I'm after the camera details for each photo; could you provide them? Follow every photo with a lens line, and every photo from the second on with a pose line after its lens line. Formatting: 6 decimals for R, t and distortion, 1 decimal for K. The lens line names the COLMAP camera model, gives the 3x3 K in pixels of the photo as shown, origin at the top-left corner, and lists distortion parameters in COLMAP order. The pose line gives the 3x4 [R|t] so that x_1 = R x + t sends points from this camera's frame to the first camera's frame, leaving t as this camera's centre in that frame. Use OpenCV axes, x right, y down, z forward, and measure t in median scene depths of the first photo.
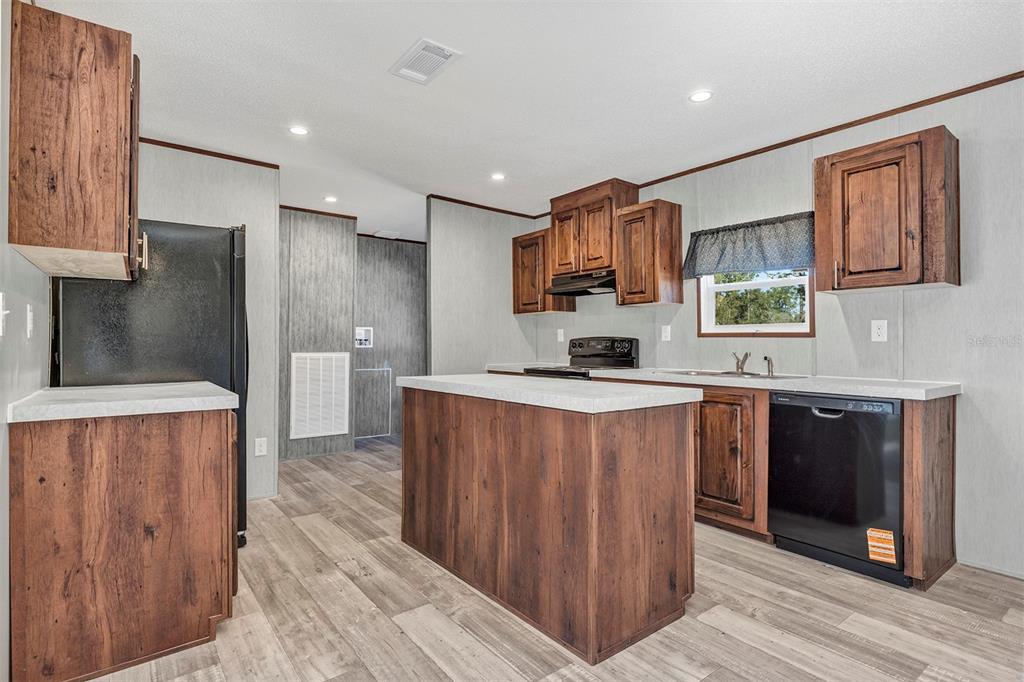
lens RADIAL K [[519.5, 0, 512.0], [0, 519.5, 341.0], [0, 0, 1]] dist [0.001695, -0.000098]
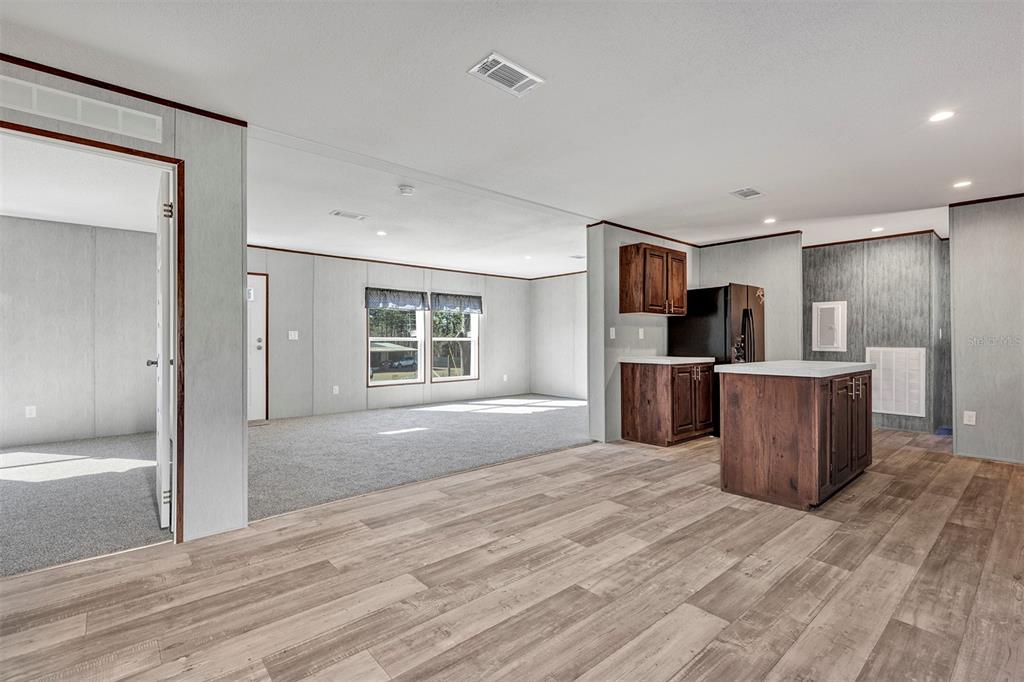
lens RADIAL K [[472.4, 0, 512.0], [0, 472.4, 341.0], [0, 0, 1]] dist [0.002337, 0.000750]
pose [[0.061385, -0.002889, -0.998110, 1.853269], [0.006712, 0.999974, -0.002482, 0.008496], [0.998092, -0.006547, 0.061403, 0.027939]]
